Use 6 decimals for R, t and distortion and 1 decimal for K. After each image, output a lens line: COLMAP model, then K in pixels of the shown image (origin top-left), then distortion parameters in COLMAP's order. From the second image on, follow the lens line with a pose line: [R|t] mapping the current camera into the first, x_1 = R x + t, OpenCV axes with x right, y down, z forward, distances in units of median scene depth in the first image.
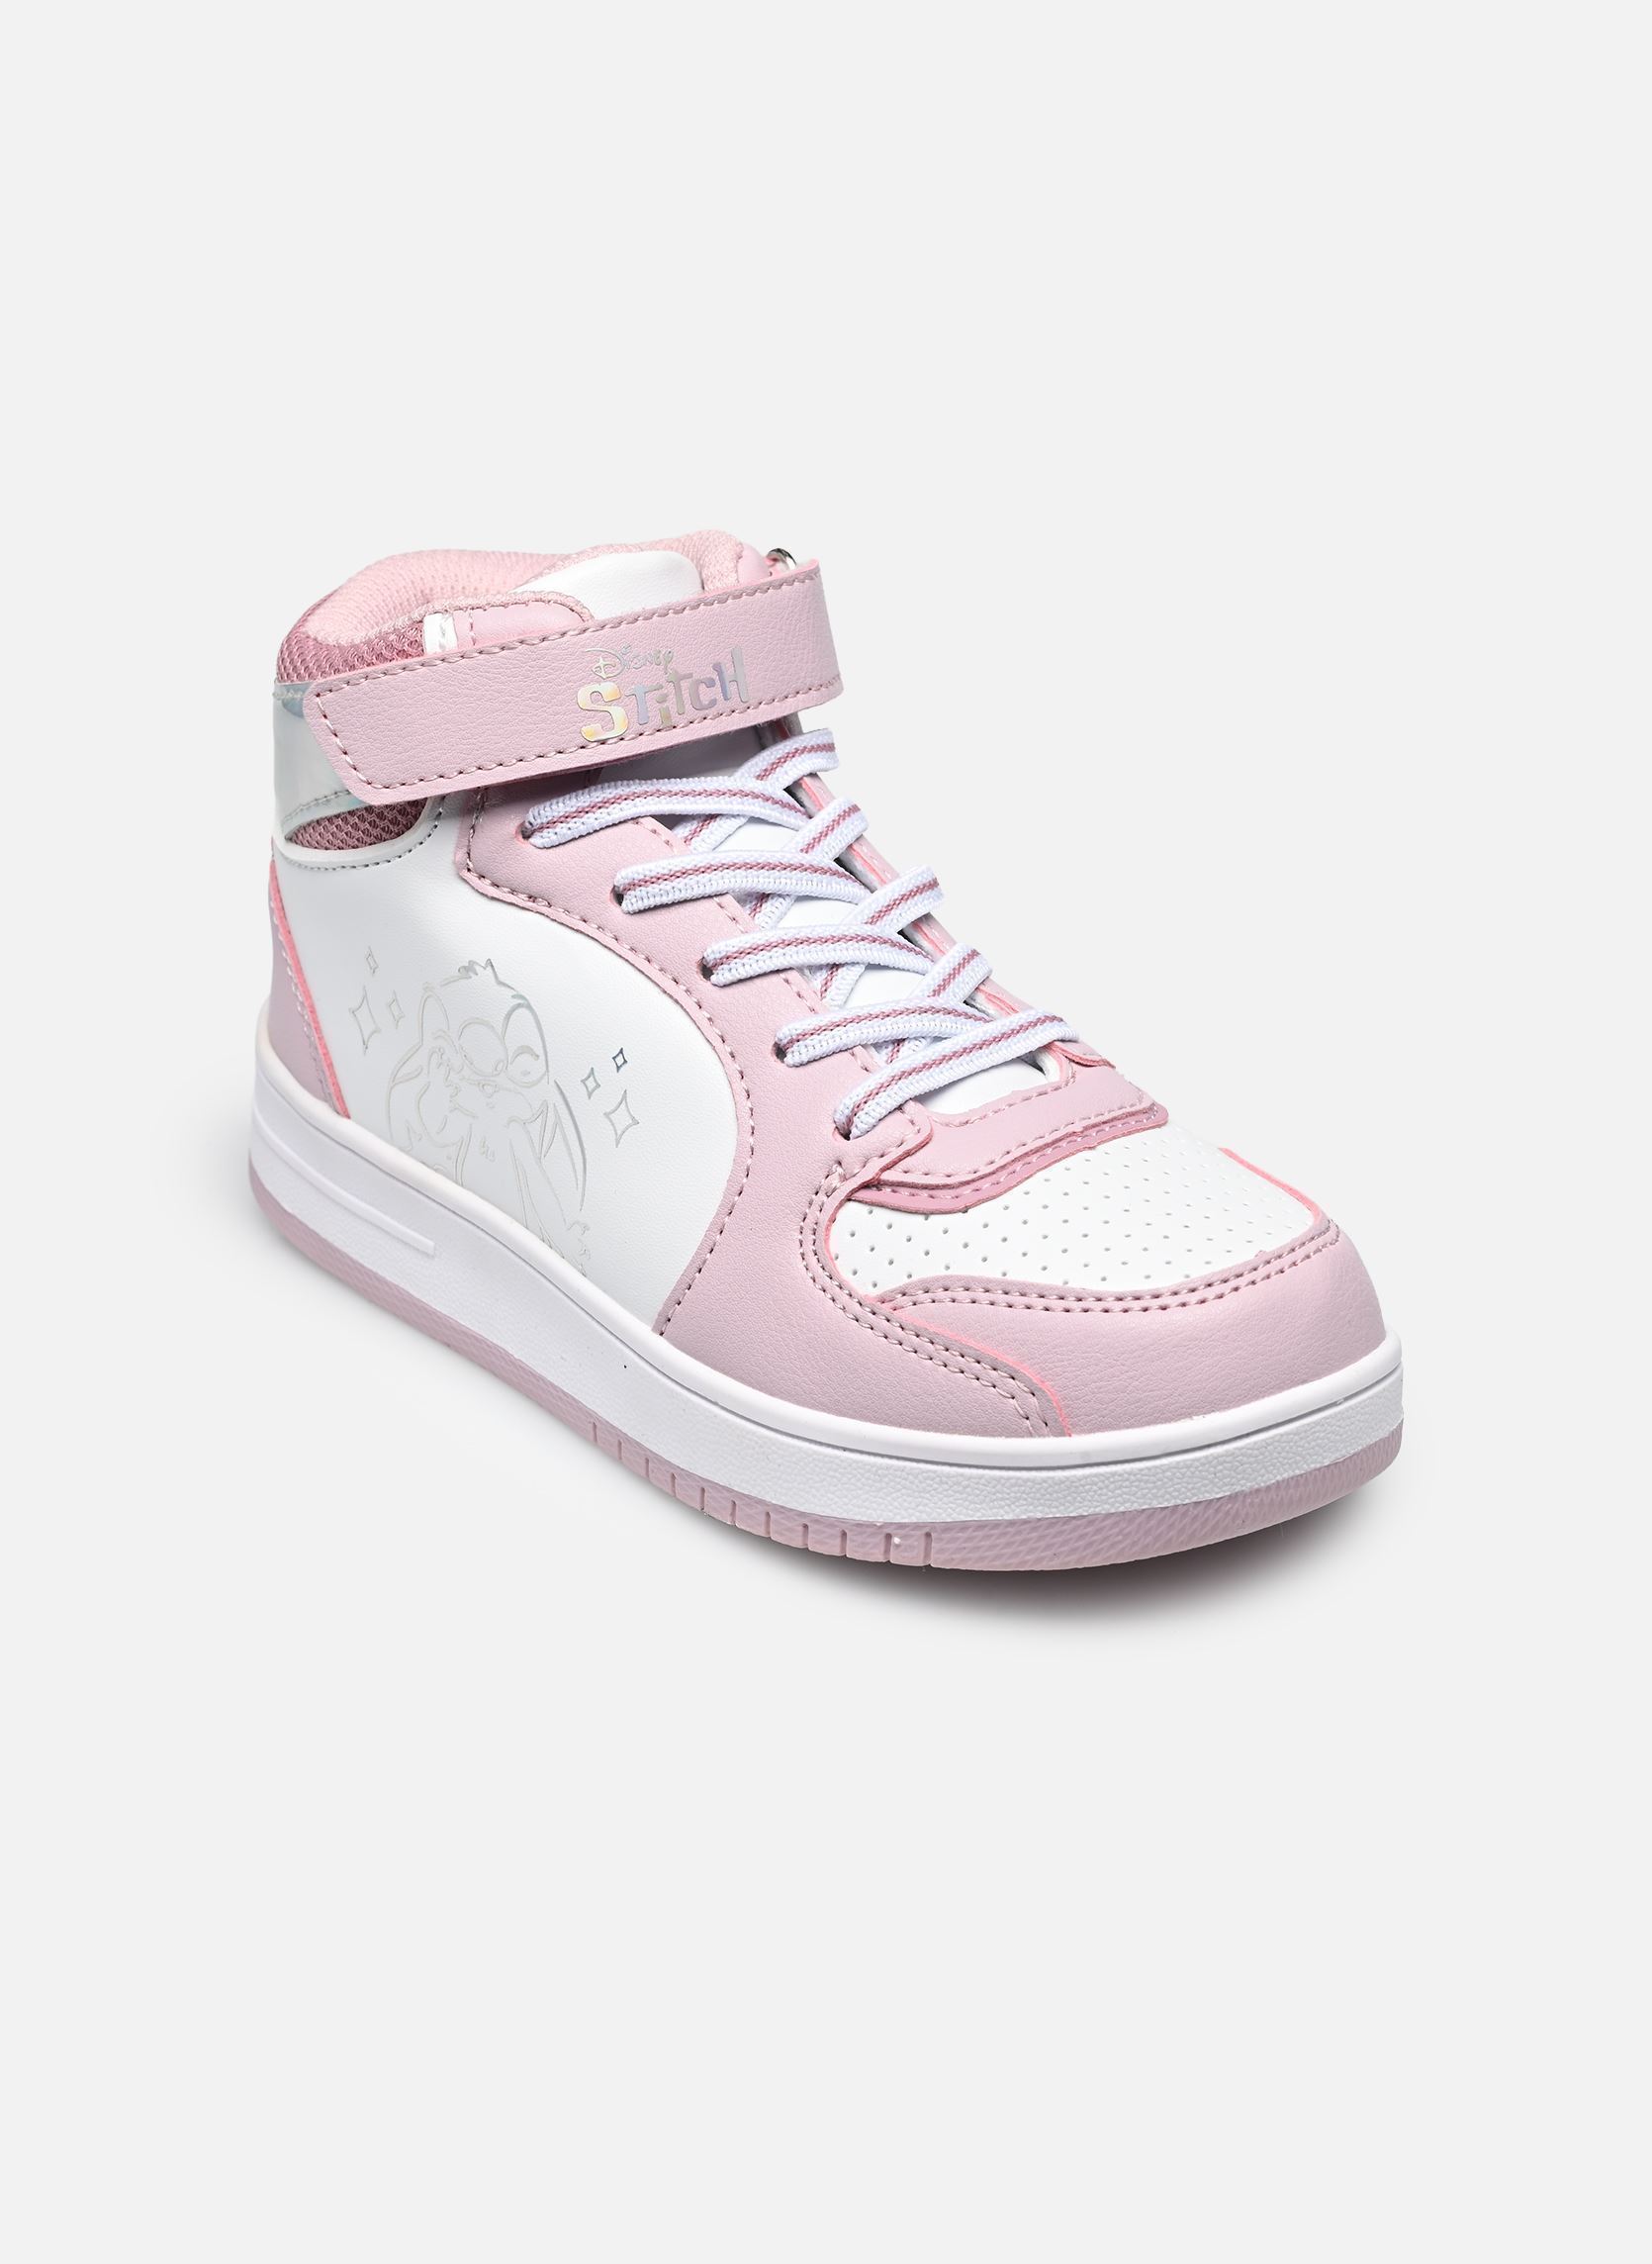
lens RADIAL K [[7239.3, 0, 826.0], [0, 7239.3, 1132.0], [0, 0, 1]] dist [-0.071138, -0.533072]
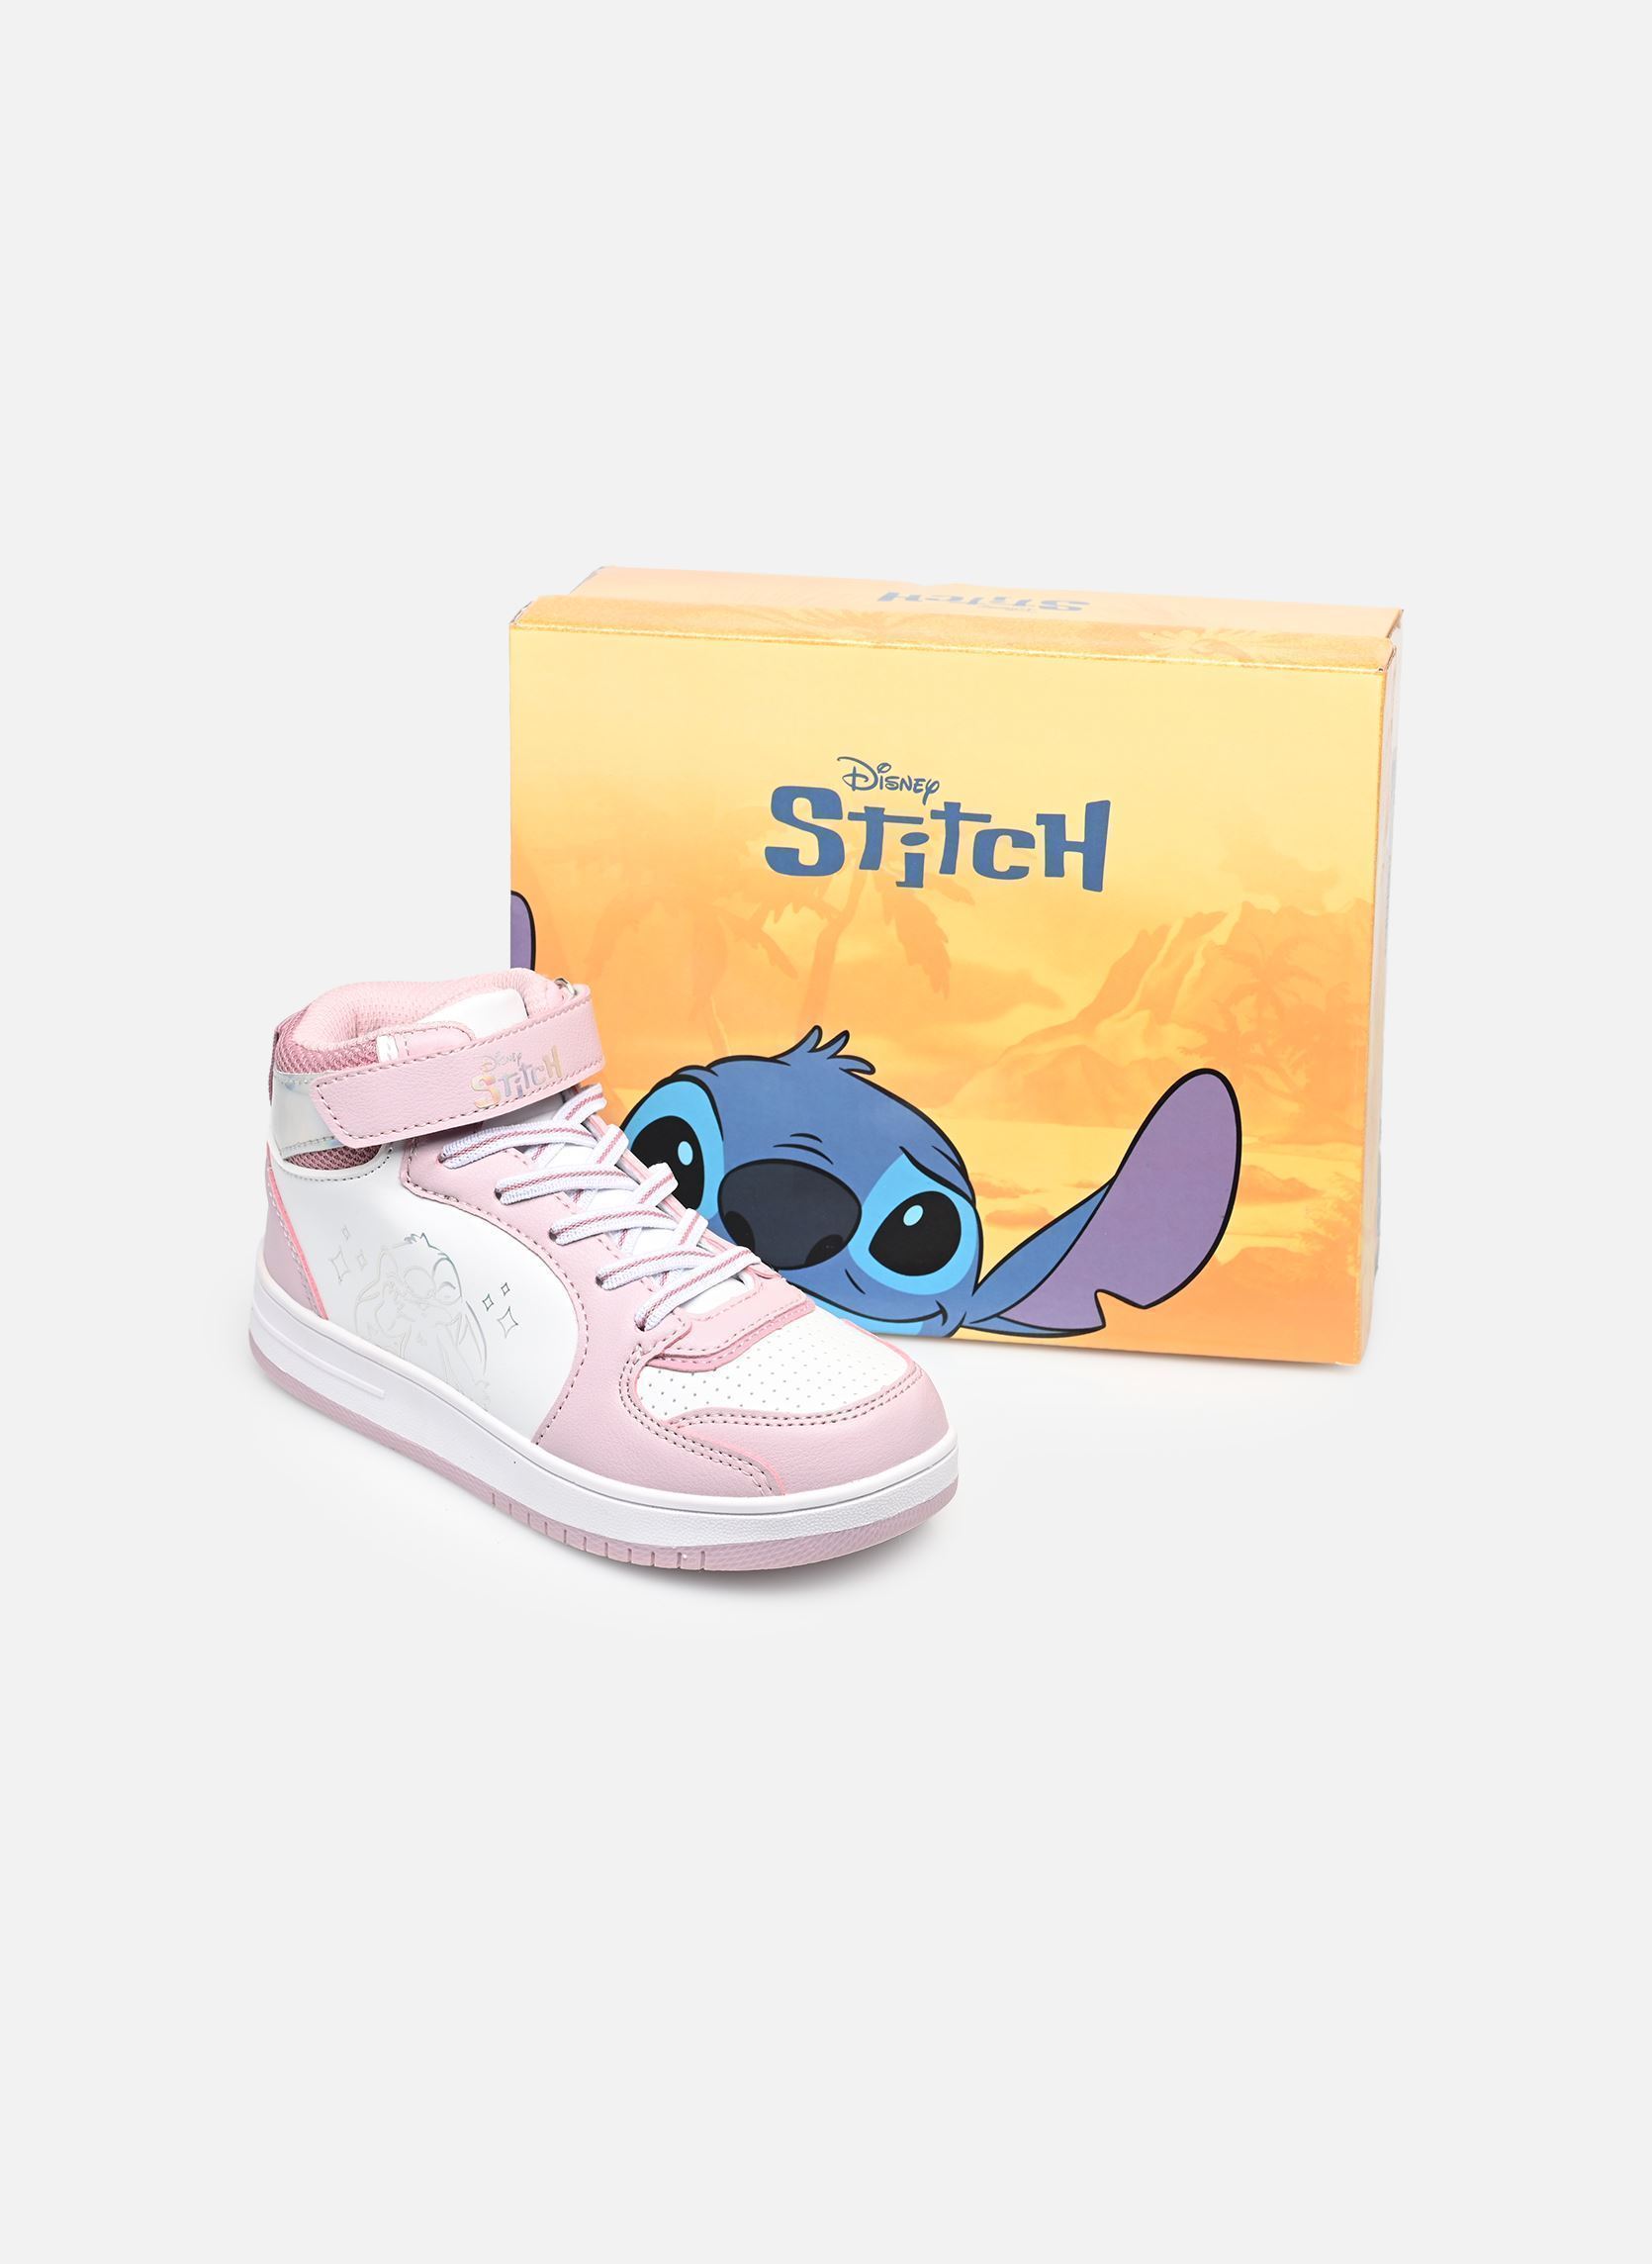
lens RADIAL K [[7239.3, 0, 826.0], [0, 7239.3, 1132.0], [0, 0, 1]] dist [-0.071138, -0.533072]
pose [[0.989283, -0.048583, 0.137694, -0.191387], [0.043656, 0.998301, 0.038582, -0.112292], [-0.139335, -0.032157, 0.989723, -0.746089]]
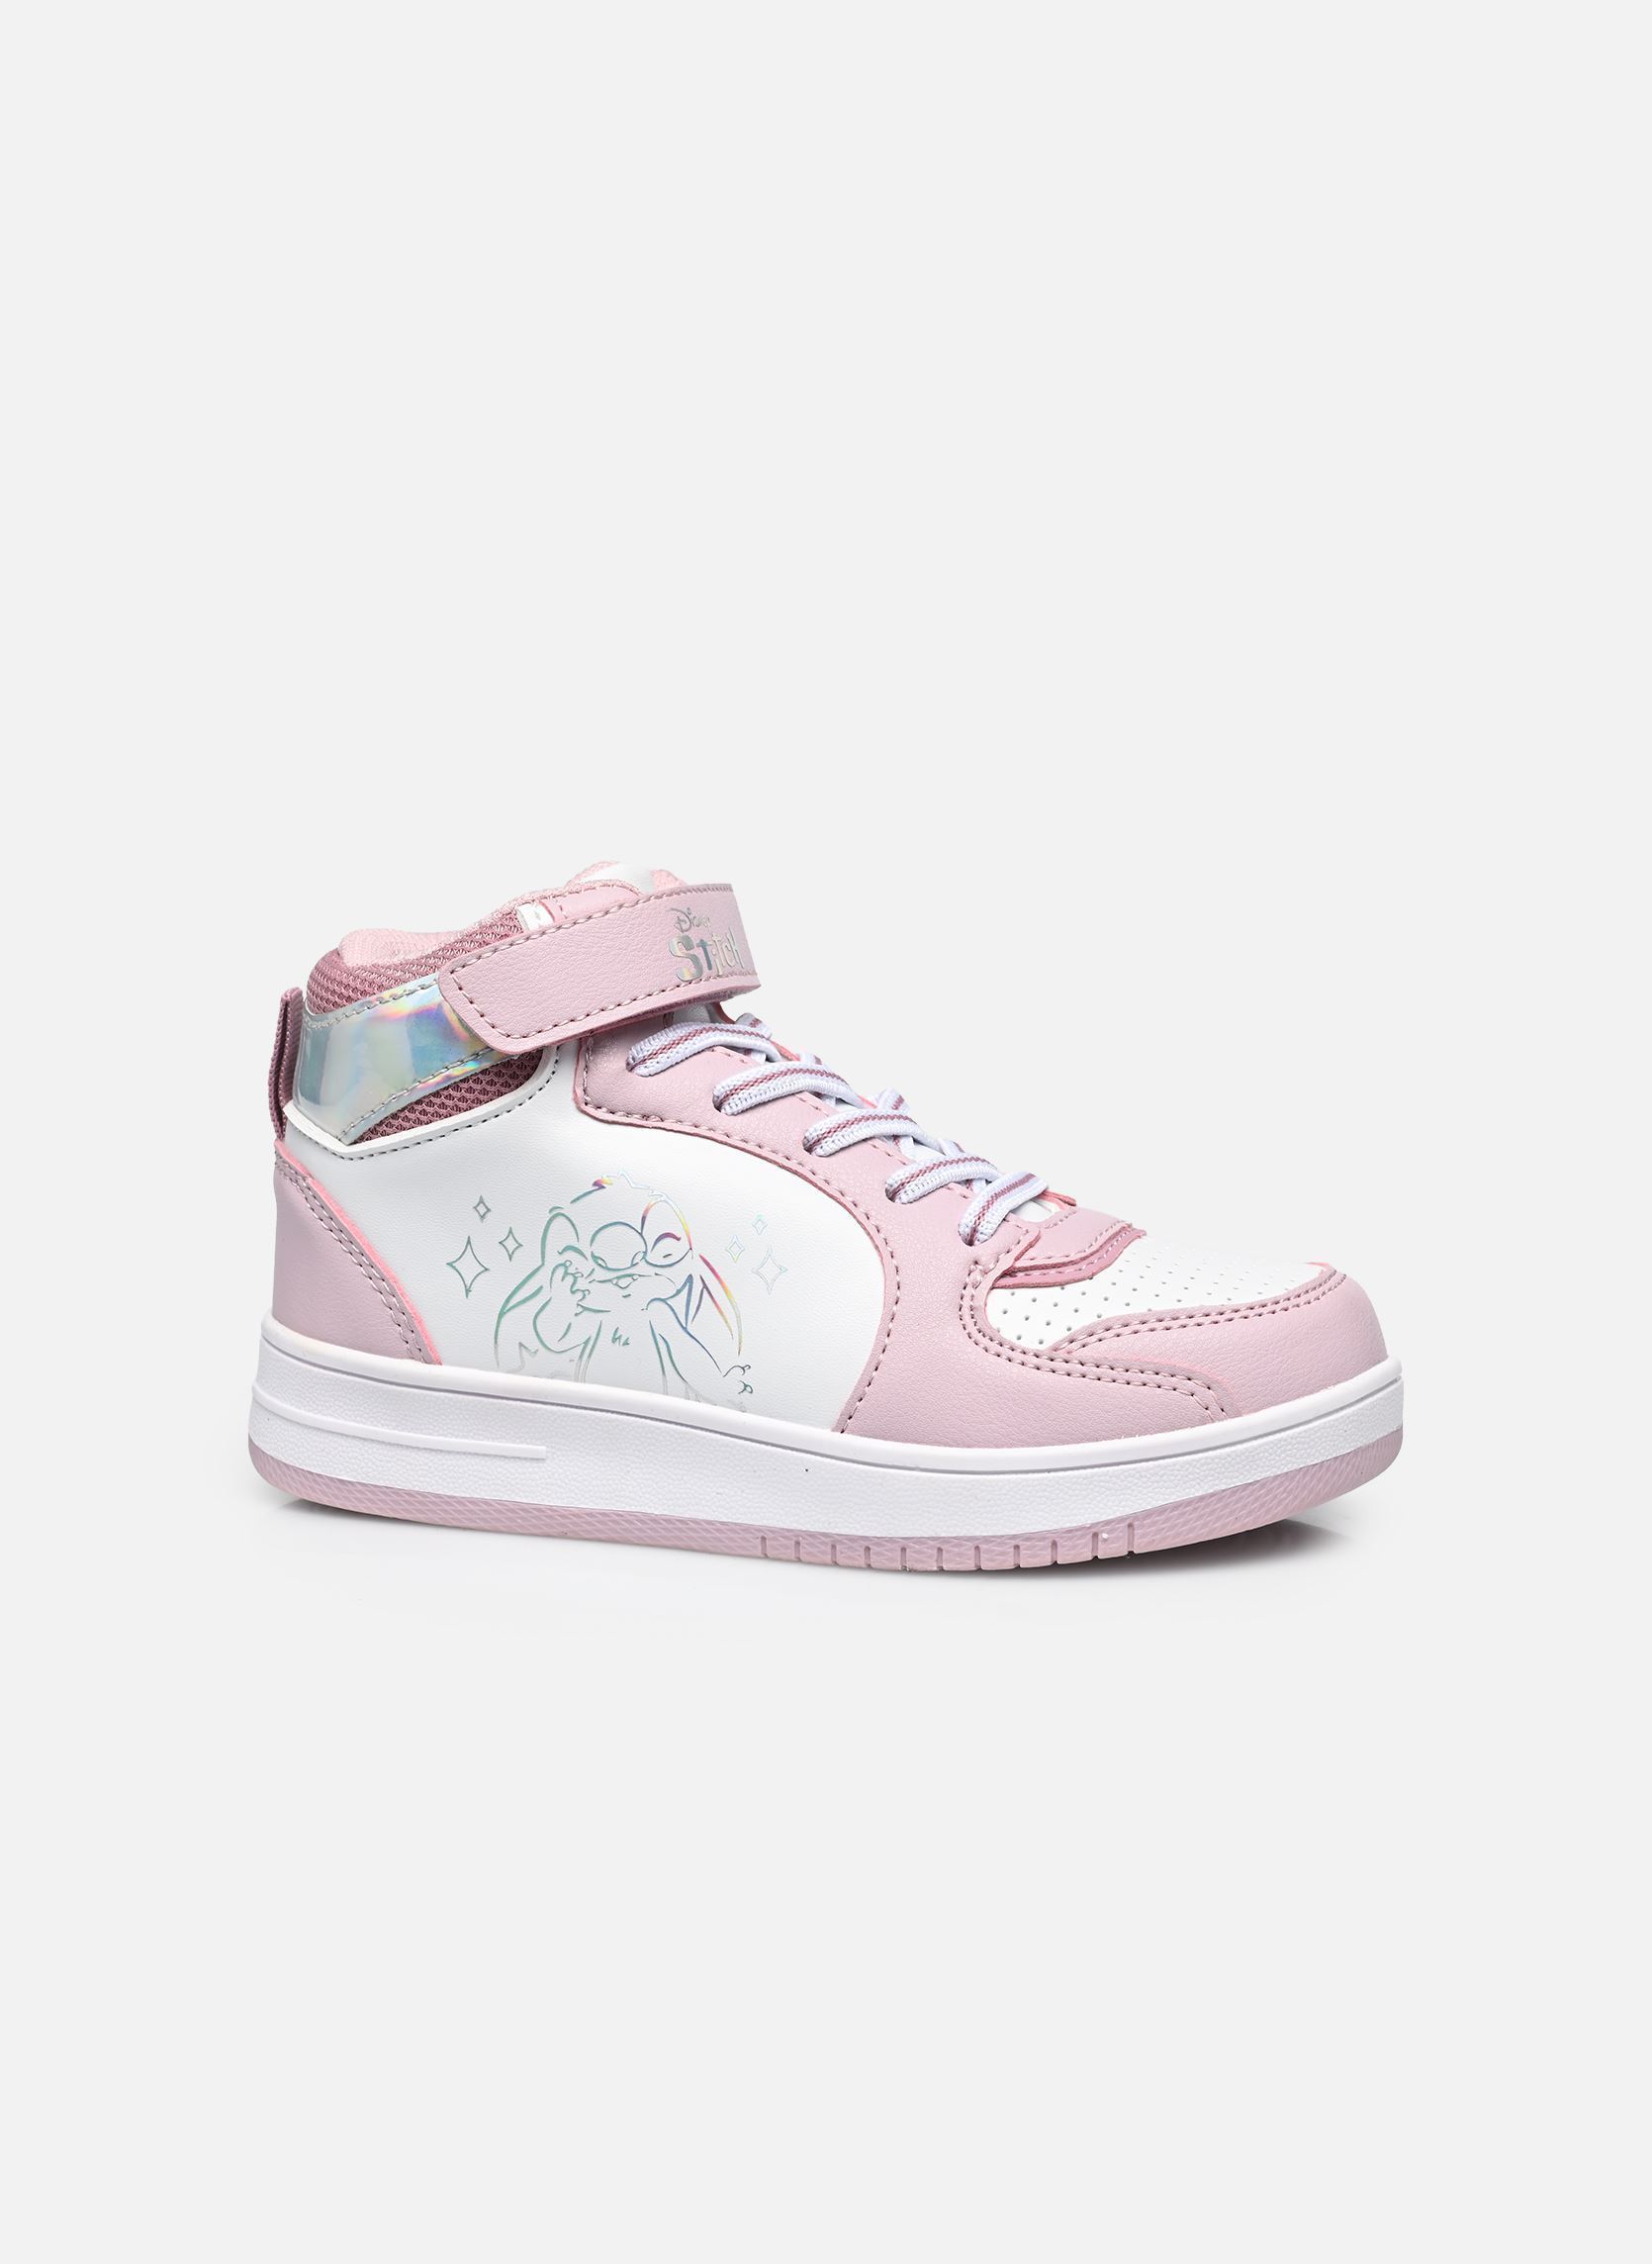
lens RADIAL K [[7239.3, 0, 826.0], [0, 7239.3, 1132.0], [0, 0, 1]] dist [-0.071138, -0.533072]
pose [[0.837543, -0.054889, 0.543607, -0.684060], [0.217693, 0.946081, -0.239877, 0.271568], [-0.501129, 0.319247, 0.804333, 0.004585]]
